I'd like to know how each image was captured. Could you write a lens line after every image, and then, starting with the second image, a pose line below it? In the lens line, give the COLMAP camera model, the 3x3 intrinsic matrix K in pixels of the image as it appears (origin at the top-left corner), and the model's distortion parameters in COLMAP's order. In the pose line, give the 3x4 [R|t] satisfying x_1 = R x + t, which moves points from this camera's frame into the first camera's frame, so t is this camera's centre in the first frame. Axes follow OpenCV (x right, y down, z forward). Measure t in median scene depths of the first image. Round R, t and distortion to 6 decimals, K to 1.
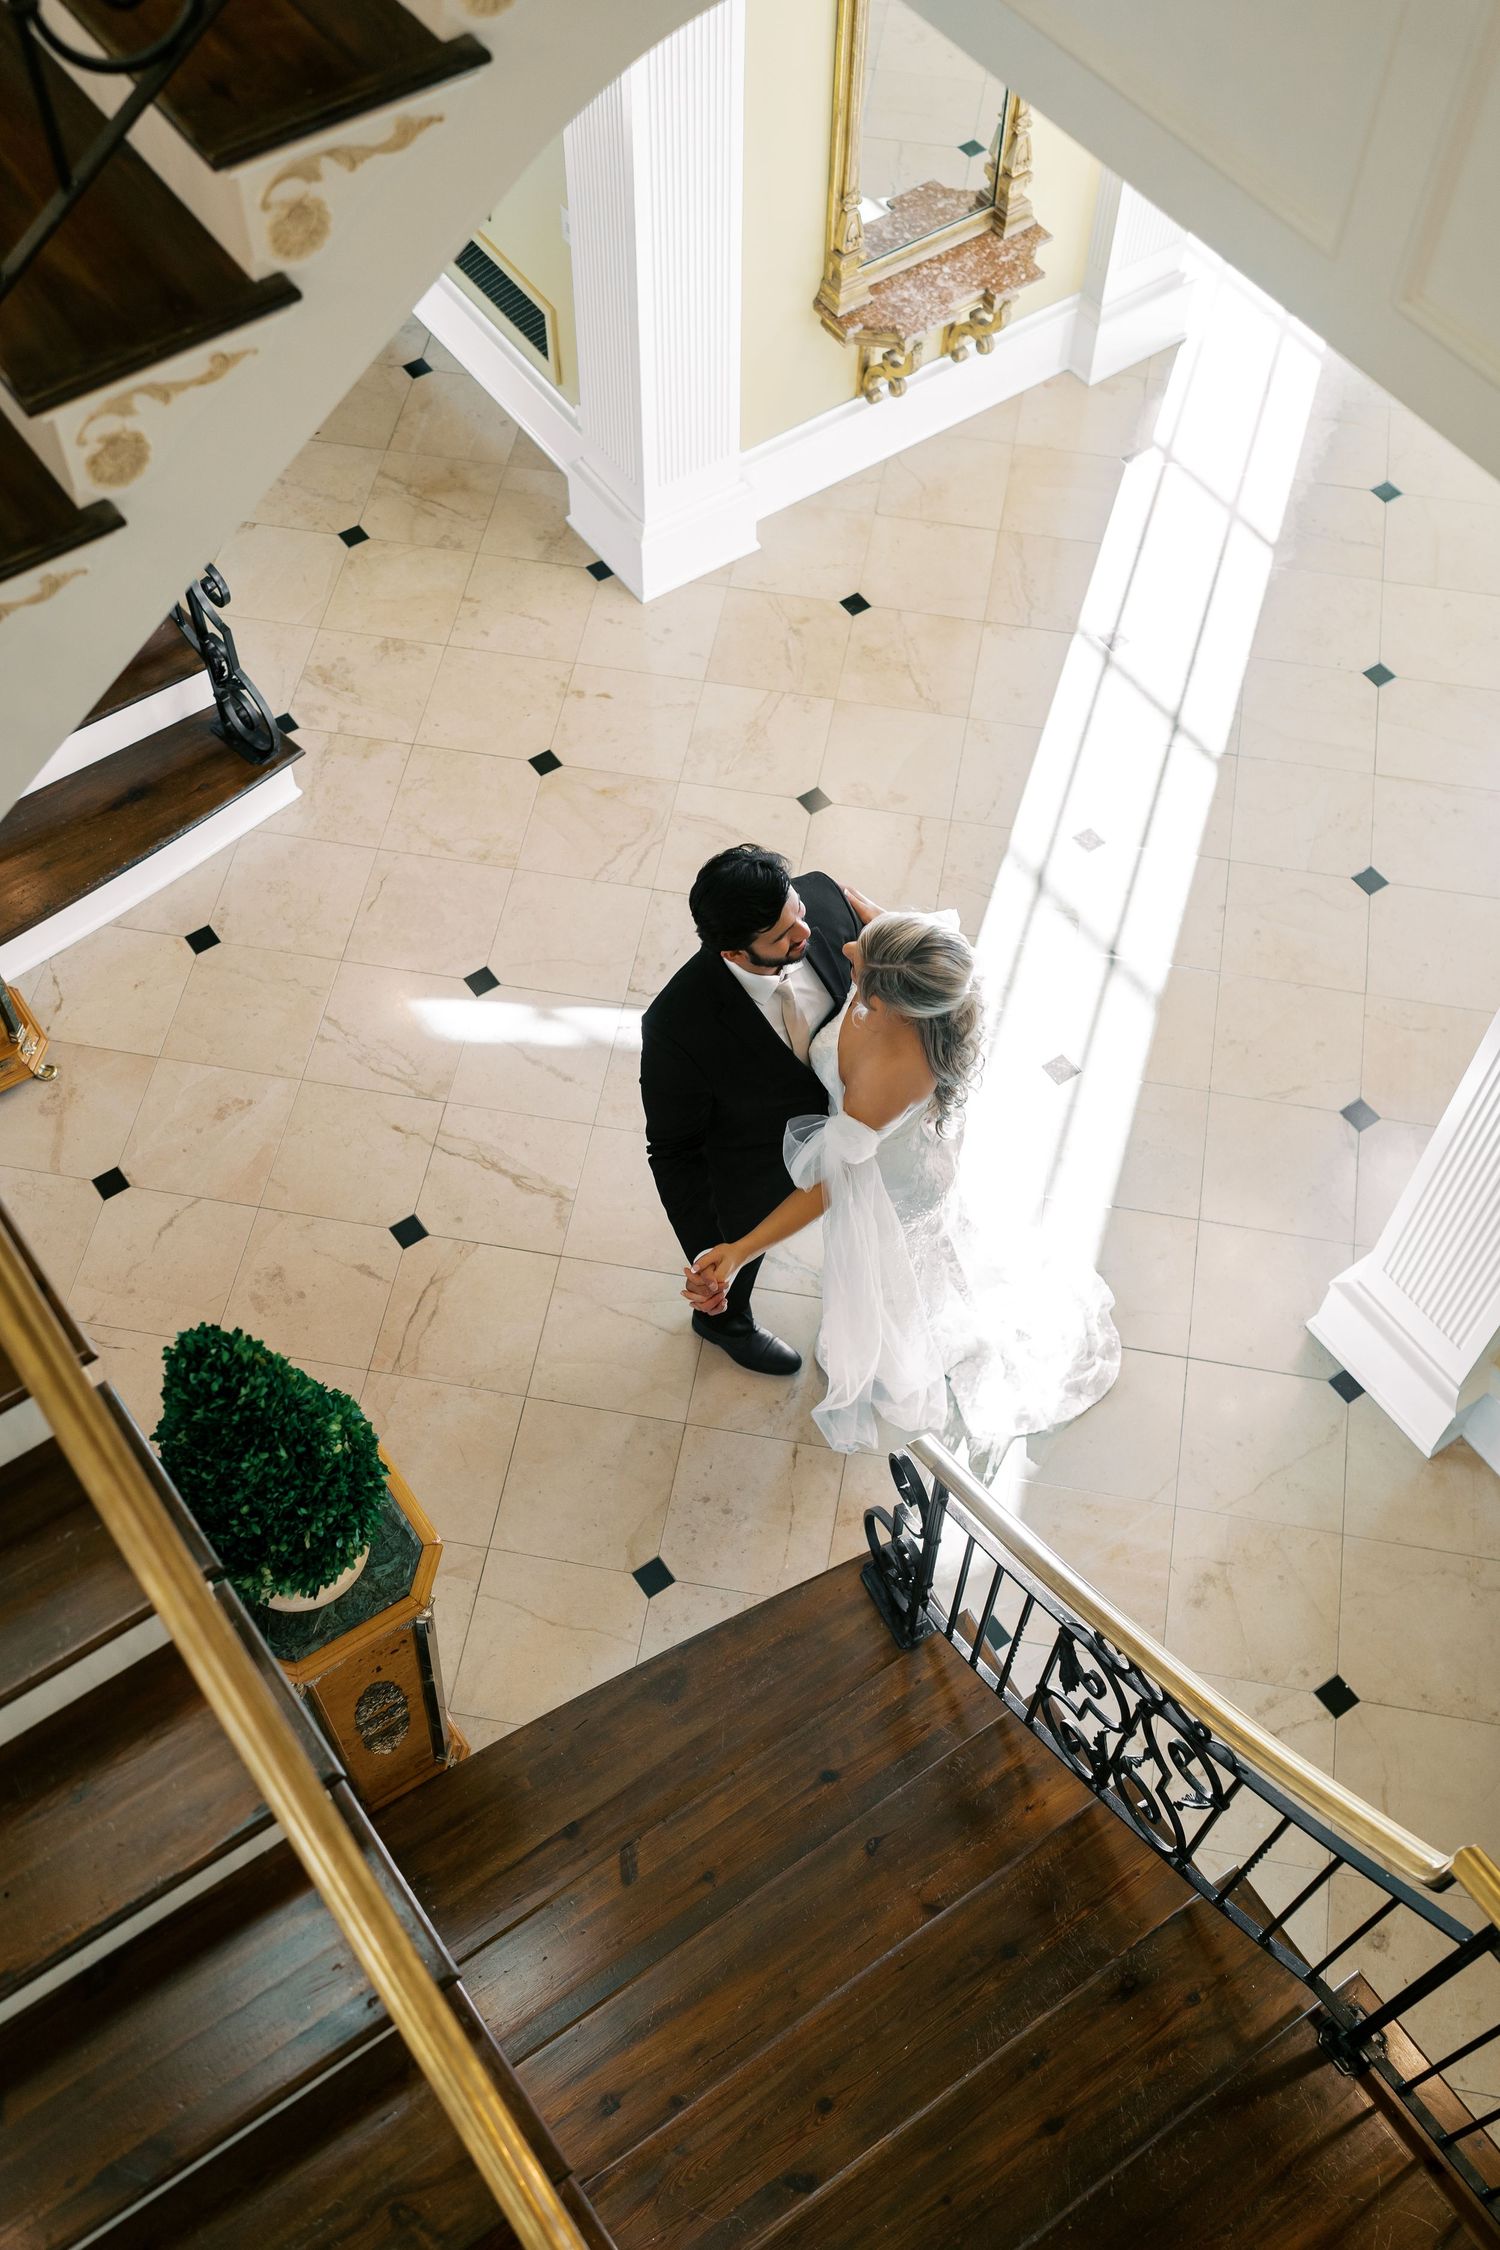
lens RADIAL K [[2270.4, 0, 744.5], [0, 2270.4, 1125.3], [0, 0, 1]] dist [-0.064845, 0.000000]
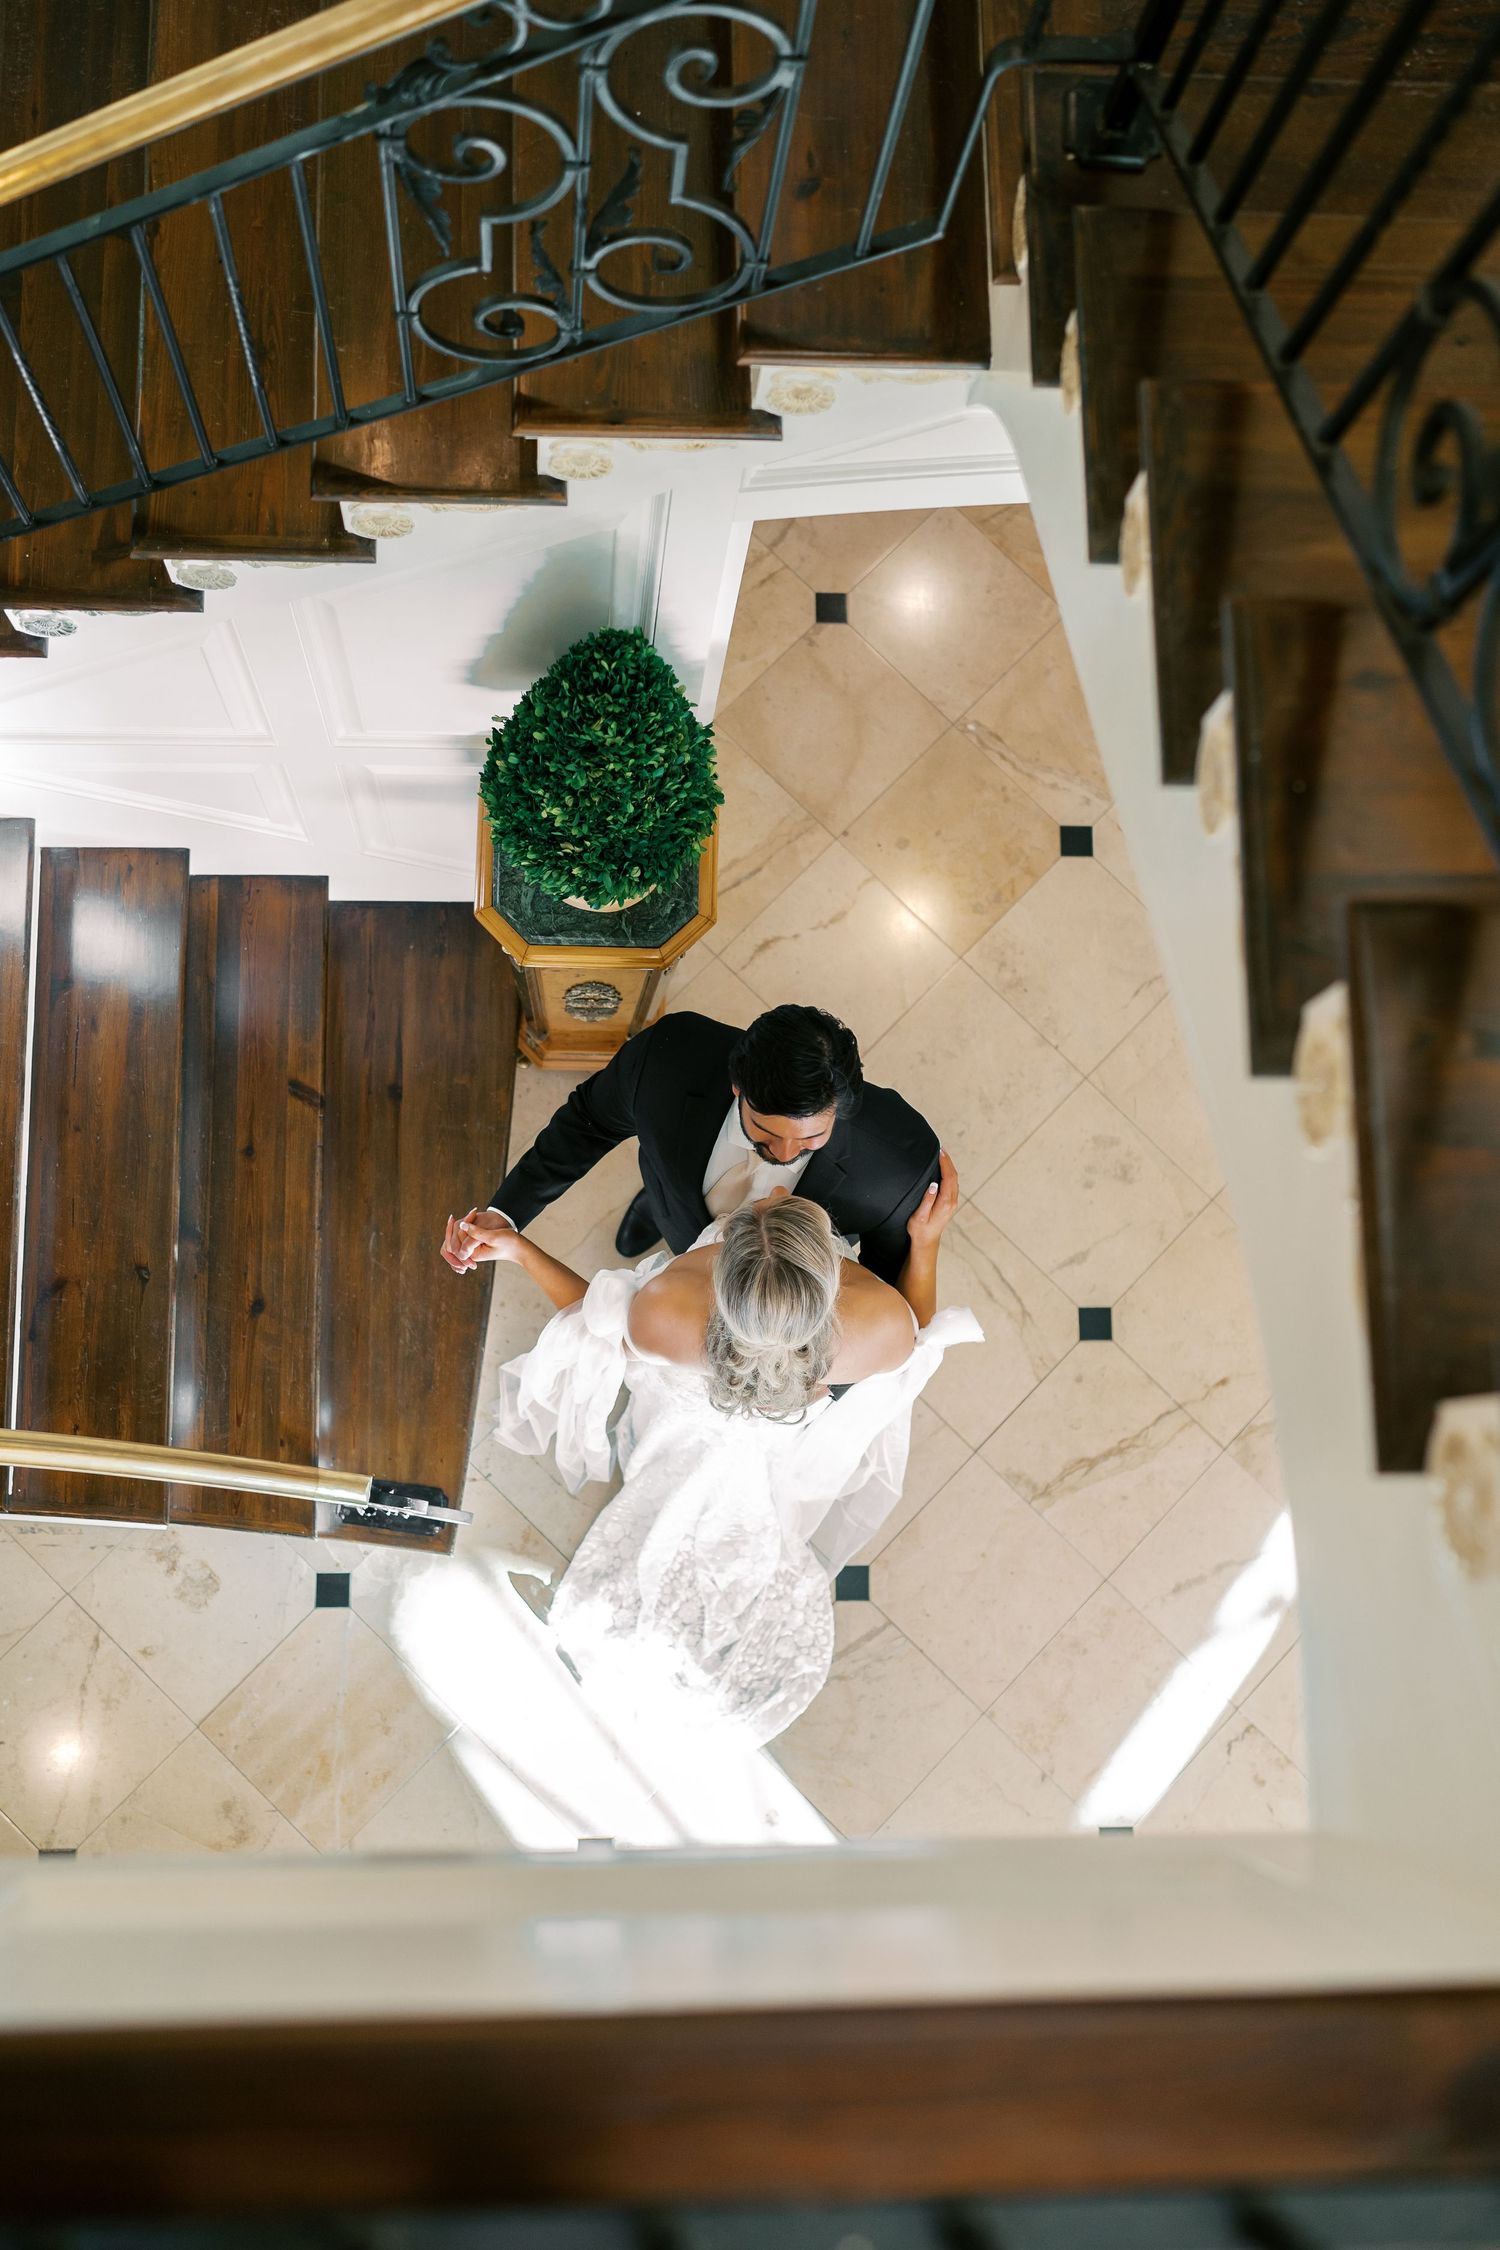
lens RADIAL K [[2270.4, 0, 747.6], [0, 2270.4, 1127.2], [0, 0, 1]] dist [-0.064845, 0.000000]
pose [[-0.562269, 0.801721, -0.202724, 0.044711], [-0.736961, -0.374577, 0.562655, -0.322413], [0.375157, 0.465763, 0.801450, 0.214646]]
